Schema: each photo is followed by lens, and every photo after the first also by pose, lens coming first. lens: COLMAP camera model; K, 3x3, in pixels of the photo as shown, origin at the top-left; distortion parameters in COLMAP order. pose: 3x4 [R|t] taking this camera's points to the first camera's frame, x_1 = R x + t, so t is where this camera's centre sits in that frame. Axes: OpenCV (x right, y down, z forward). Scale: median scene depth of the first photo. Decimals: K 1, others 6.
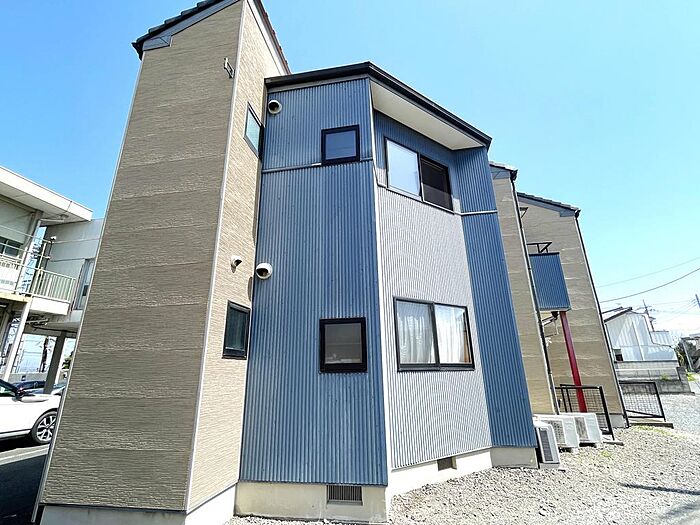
lens RADIAL K [[337.0, 0, 350.0], [0, 337.0, 262.5], [0, 0, 1]] dist [0.001852, -0.000096]
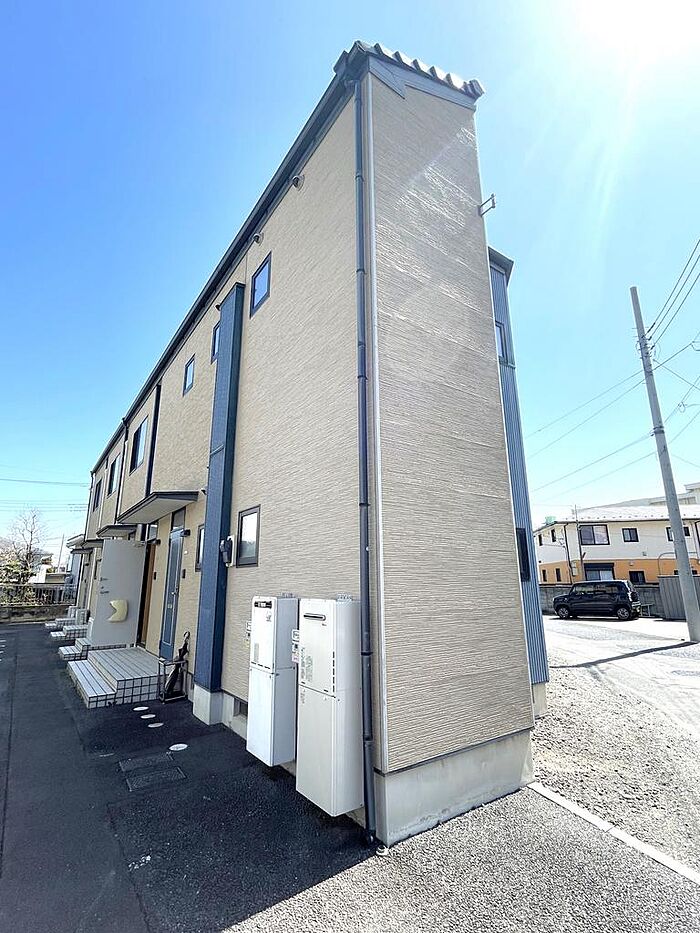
lens RADIAL K [[449.1, 0, 350.0], [0, 449.1, 466.5], [0, 0, 1]] dist [0.001852, -0.000096]
pose [[0.704116, 0.185848, 0.685333, -1.119007], [-0.224261, 0.973946, -0.033705, 0.125339], [-0.673741, -0.129961, 0.727450, 0.335454]]
